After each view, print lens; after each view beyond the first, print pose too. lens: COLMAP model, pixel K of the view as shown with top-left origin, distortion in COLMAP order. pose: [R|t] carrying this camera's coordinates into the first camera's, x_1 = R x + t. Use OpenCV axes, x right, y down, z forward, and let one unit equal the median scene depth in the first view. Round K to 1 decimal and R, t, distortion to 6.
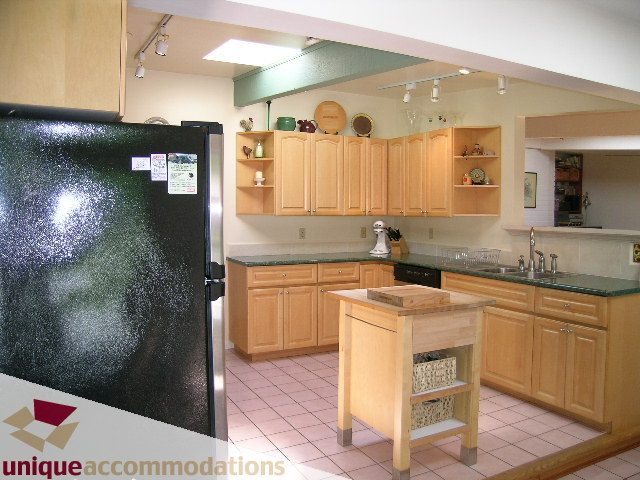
lens RADIAL K [[509.4, 0, 320.0], [0, 509.4, 241.9], [0, 0, 1]] dist [-0.120234, -0.000604]
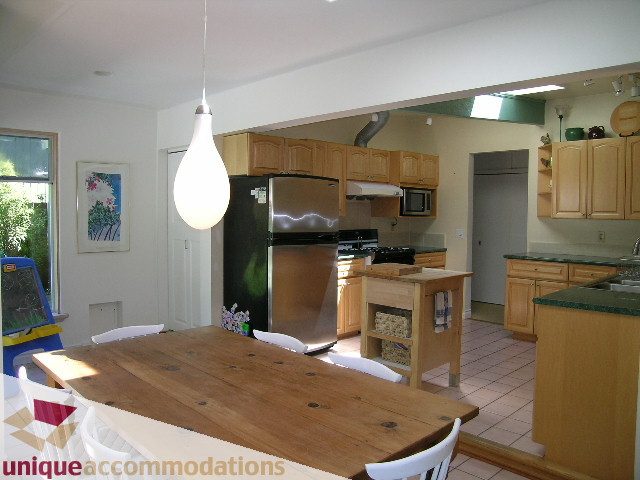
lens RADIAL K [[509.4, 0, 320.3], [0, 509.4, 238.2], [0, 0, 1]] dist [-0.120234, -0.000604]
pose [[0.257403, 0.039600, -0.965492, 0.831594], [-0.065618, 0.997570, 0.023422, 0.001716], [0.964074, 0.057324, 0.259376, 0.216904]]
